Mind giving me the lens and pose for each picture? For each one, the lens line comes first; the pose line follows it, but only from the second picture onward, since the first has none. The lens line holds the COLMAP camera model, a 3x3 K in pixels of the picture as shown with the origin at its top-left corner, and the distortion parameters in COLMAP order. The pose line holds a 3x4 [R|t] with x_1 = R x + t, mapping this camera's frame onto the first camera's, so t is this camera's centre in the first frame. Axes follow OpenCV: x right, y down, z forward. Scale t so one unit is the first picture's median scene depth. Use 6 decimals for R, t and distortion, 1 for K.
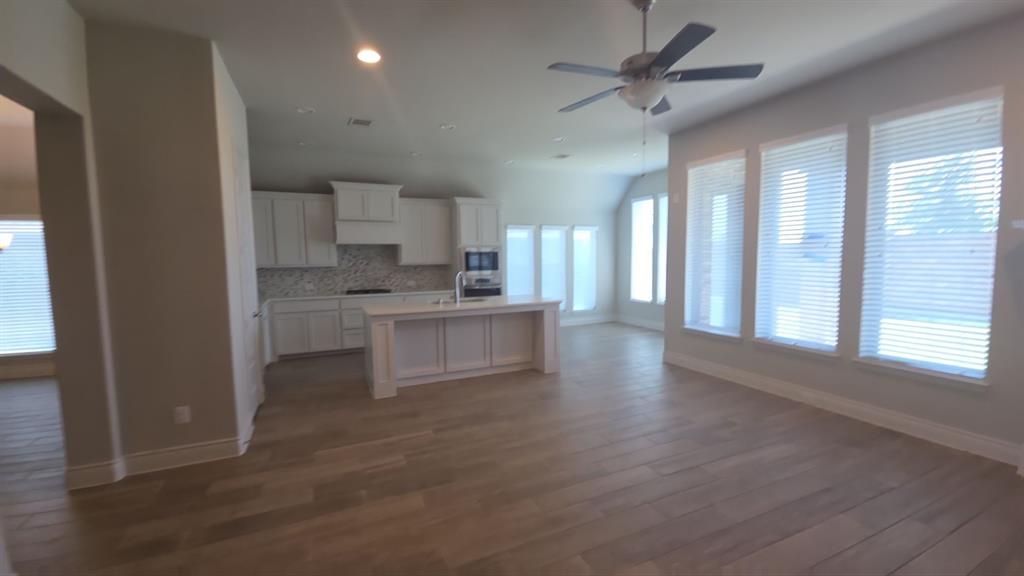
lens RADIAL K [[419.0, 0, 513.0], [0, 419.0, 289.0], [0, 0, 1]] dist [0.011894, -0.008117]
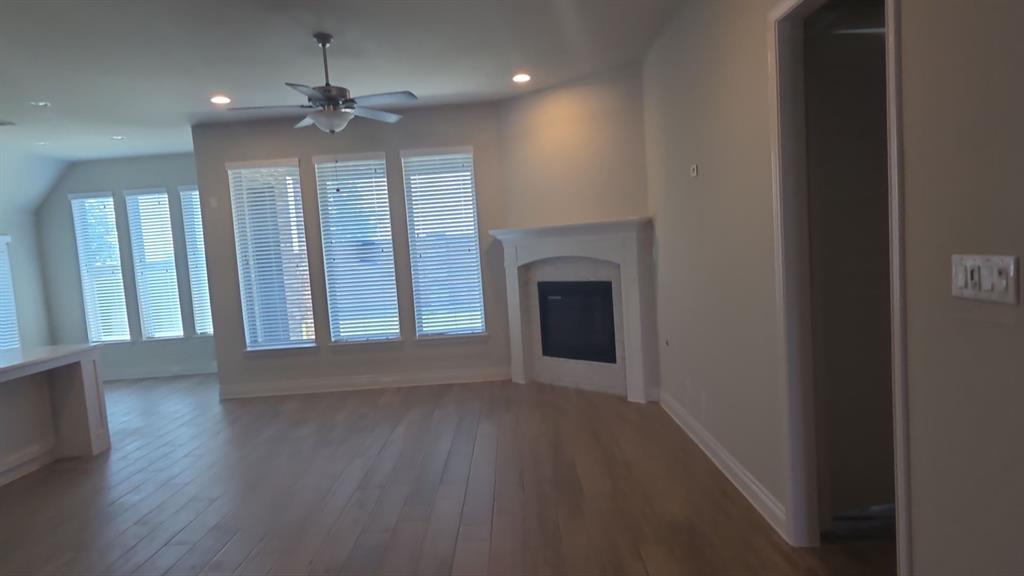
lens RADIAL K [[601.4, 0, 515.9], [0, 601.4, 287.8], [0, 0, 1]] dist [-0.000767, 0.000657]
pose [[0.420879, -0.087746, 0.902863, -0.593169], [0.137891, 0.989933, 0.031929, -0.001554], [-0.896575, 0.111058, 0.428741, -0.053134]]
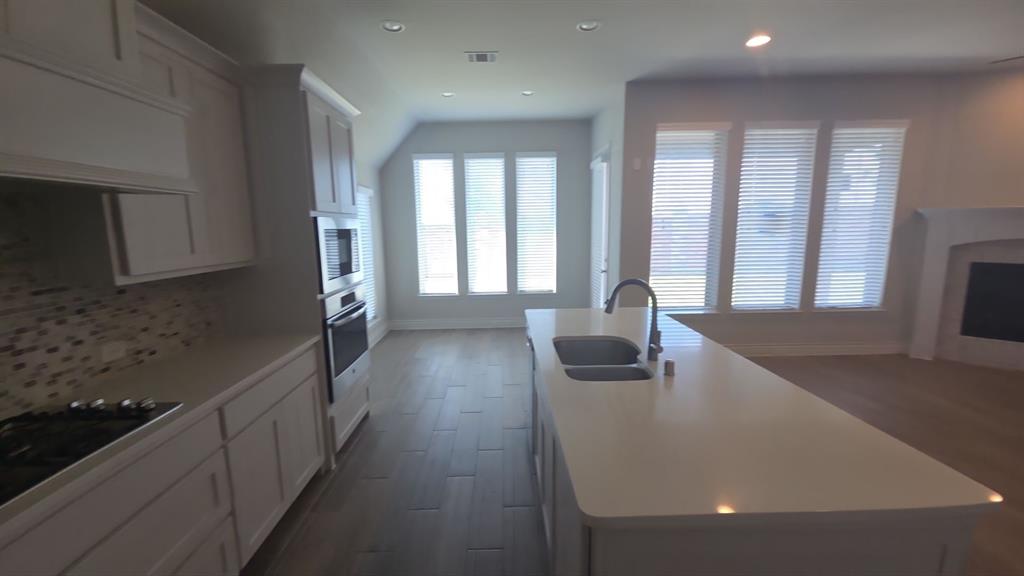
lens RADIAL K [[410.8, 0, 512.2], [0, 410.8, 292.1], [0, 0, 1]] dist [0.011907, 0.000193]
pose [[0.398491, -0.133367, 0.907424, -0.628264], [0.083168, 0.990550, 0.109061, -0.095635], [-0.913394, 0.032009, 0.405817, 1.177507]]
